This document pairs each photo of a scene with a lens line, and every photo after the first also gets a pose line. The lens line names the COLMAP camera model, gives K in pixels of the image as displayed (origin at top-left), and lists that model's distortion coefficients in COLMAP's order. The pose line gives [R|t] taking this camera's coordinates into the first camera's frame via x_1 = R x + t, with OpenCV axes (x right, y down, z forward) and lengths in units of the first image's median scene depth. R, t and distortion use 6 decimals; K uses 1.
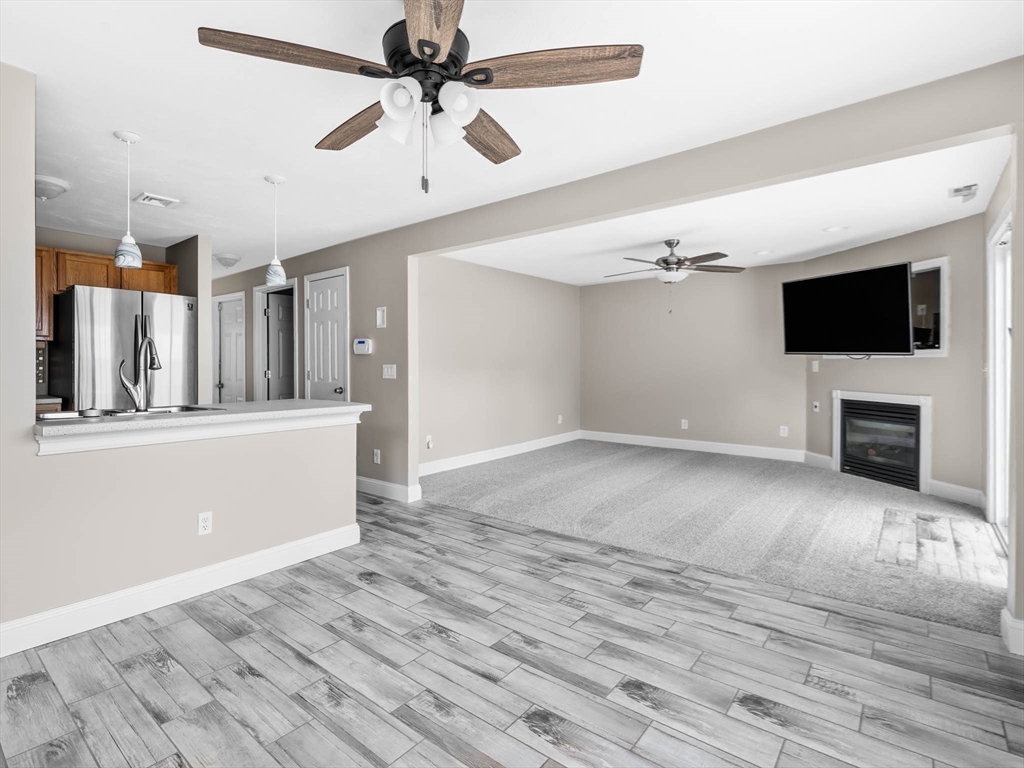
lens RADIAL K [[517.3, 0, 508.0], [0, 517.3, 376.3], [0, 0, 1]] dist [0.011161, -0.001339]
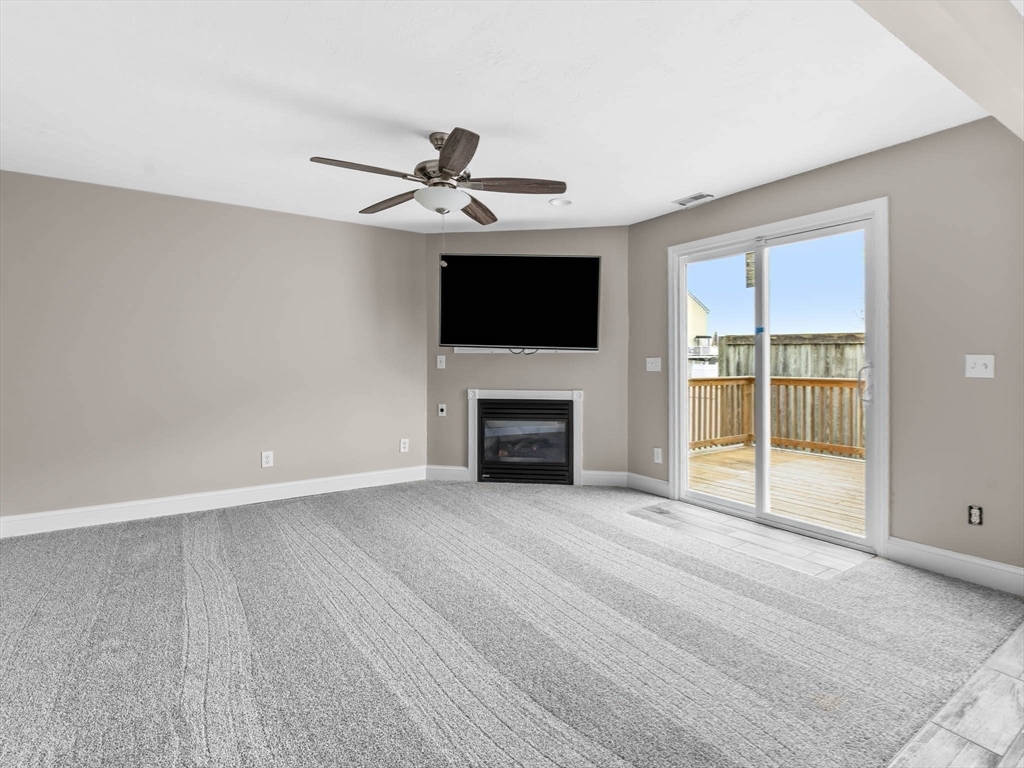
lens RADIAL K [[517.3, 0, 512.0], [0, 517.3, 374.6], [0, 0, 1]] dist [0.011161, -0.001339]
pose [[0.318751, -0.028431, 0.947412, -0.168169], [0.022748, 0.999492, 0.022340, -0.015546], [-0.947566, 0.014431, 0.319235, 0.674175]]
